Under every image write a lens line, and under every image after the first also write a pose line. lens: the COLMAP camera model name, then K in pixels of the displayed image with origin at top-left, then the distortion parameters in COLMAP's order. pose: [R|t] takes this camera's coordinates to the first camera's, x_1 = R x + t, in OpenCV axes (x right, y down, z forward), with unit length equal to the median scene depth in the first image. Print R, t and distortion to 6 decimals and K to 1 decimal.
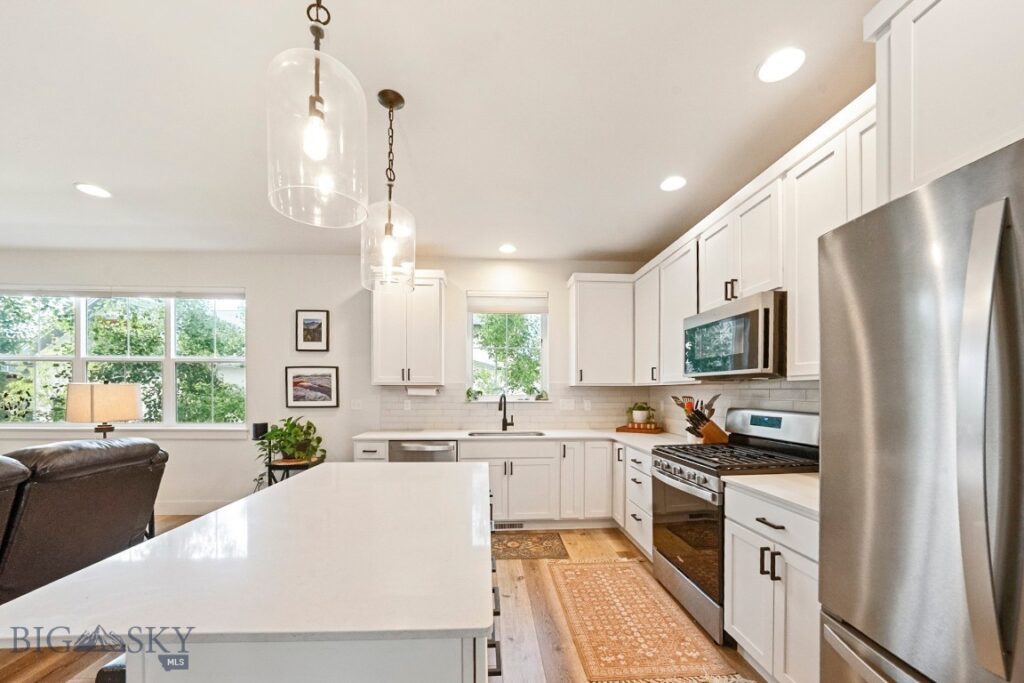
lens RADIAL K [[377.2, 0, 501.8], [0, 377.2, 394.4], [0, 0, 1]] dist [-0.016751, -0.000159]
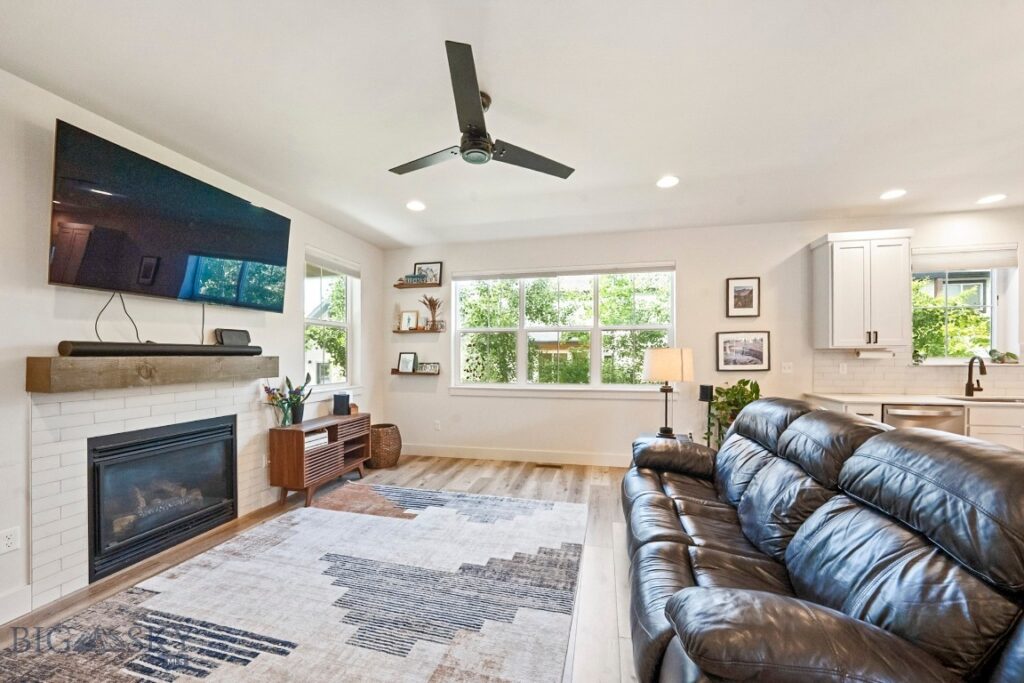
lens RADIAL K [[371.9, 0, 519.6], [0, 371.9, 358.3], [0, 0, 1]] dist [-0.025650, 0.005207]
pose [[0.961604, -0.007070, -0.274350, -0.847562], [0.006371, 0.999974, -0.003442, -0.000440], [0.274367, 0.001562, 0.961624, -0.161790]]
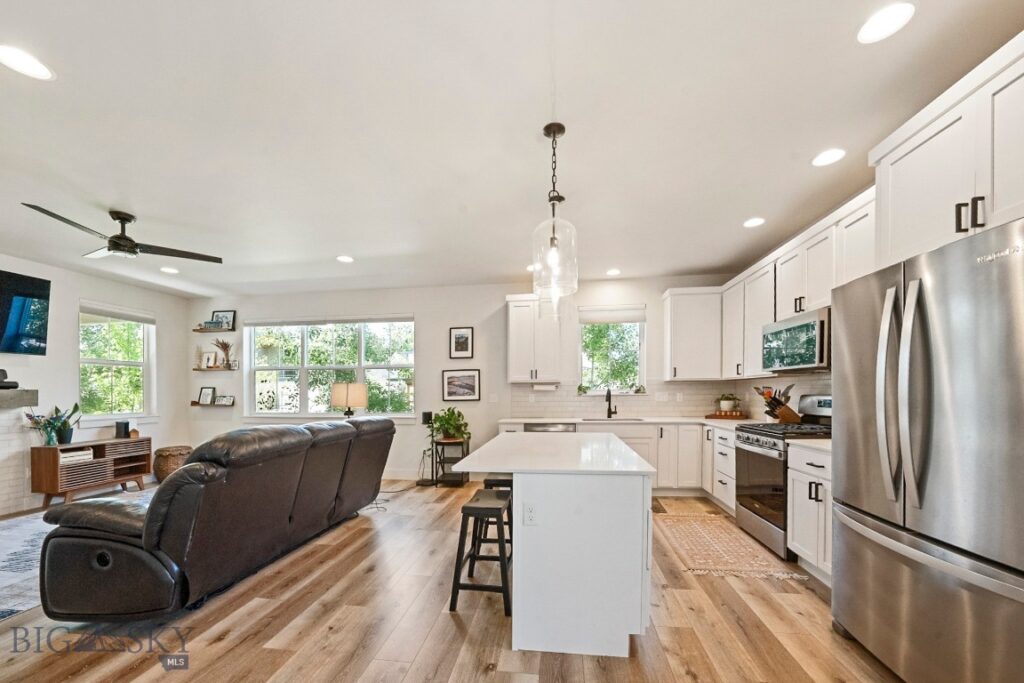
lens RADIAL K [[371.9, 0, 511.5], [0, 371.9, 405.9], [0, 0, 1]] dist [-0.025650, 0.005207]
pose [[0.983291, -0.005175, -0.181969, -0.092394], [0.010480, 0.999547, 0.028205, 0.019069], [0.181740, -0.029640, 0.982900, -0.277511]]
